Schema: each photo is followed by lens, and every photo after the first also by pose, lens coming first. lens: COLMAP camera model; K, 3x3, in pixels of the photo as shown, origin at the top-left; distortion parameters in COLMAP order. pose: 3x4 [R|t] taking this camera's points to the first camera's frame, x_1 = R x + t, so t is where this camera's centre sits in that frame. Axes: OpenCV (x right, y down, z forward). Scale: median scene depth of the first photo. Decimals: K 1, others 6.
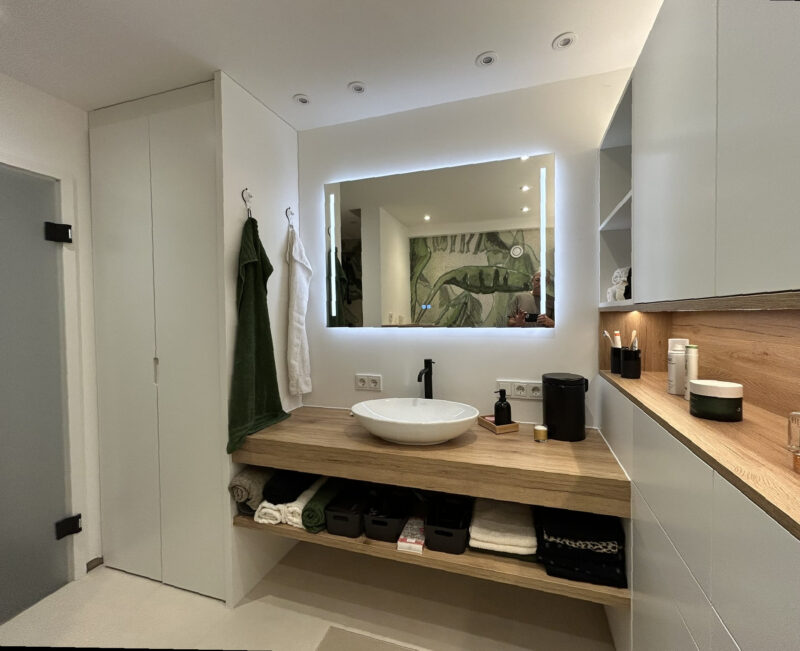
lens RADIAL K [[355.8, 0, 411.1], [0, 355.8, 324.5], [0, 0, 1]] dist [-0.001993, -0.000072]
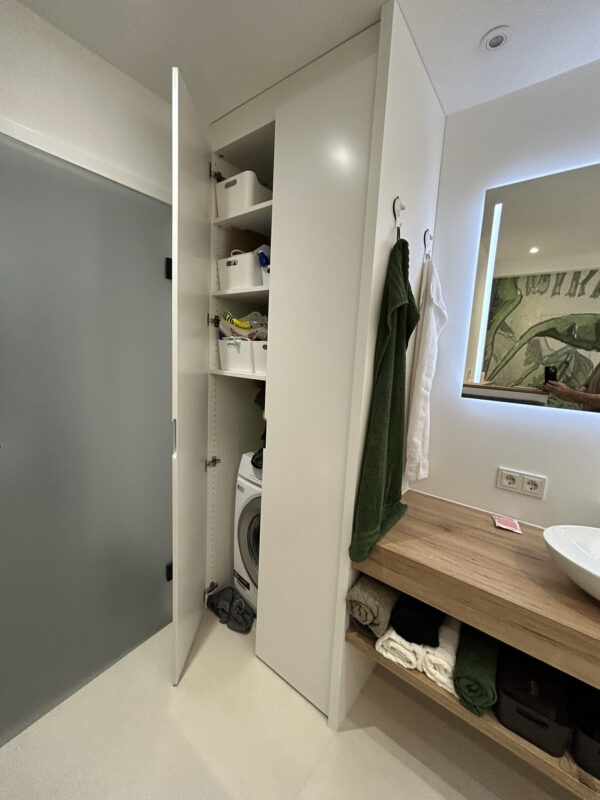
lens RADIAL K [[325.4, 0, 300.0], [0, 325.4, 400.0], [0, 0, 1]] dist [0.000322, 0.000143]
pose [[0.934181, 0.107796, -0.340127, -0.323439], [-0.071707, 0.990542, 0.116982, -0.041965], [0.349520, -0.084893, 0.933075, 0.258828]]
